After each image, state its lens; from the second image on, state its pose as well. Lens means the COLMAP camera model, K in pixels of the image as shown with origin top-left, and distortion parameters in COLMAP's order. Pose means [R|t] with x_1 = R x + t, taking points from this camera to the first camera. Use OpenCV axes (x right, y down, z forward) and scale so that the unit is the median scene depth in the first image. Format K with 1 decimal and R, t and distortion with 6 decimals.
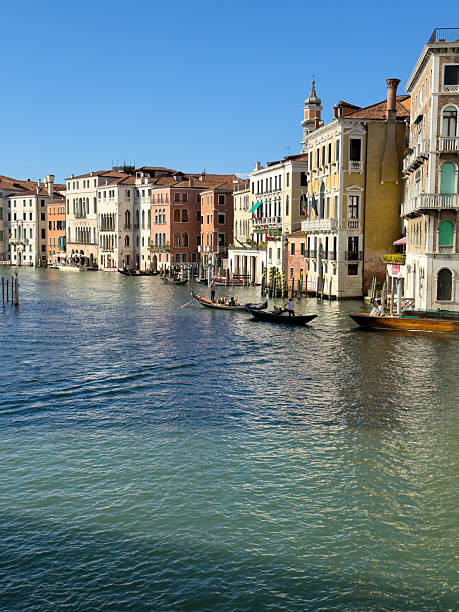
lens RADIAL K [[846.4, 0, 229.5], [0, 846.4, 306.0], [0, 0, 1]] dist [0.175151, -0.097789]
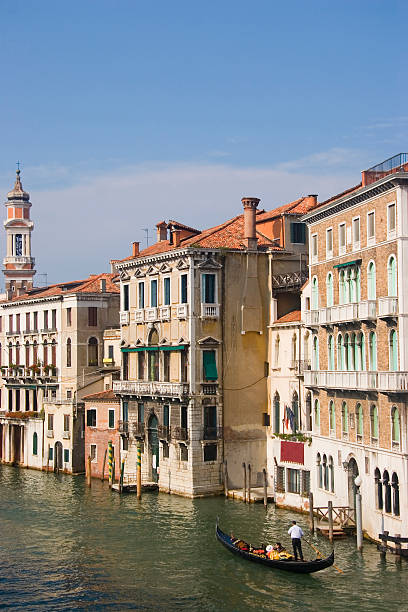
lens RADIAL K [[1106.7, 0, 204.0], [0, 1106.7, 306.0], [0, 0, 1]] dist [0.260575, -0.048408]
pose [[0.949761, 0.001483, 0.312972, -0.125540], [0.038144, 0.991986, -0.120456, -0.043786], [-0.310642, 0.126343, 0.942093, 0.087344]]
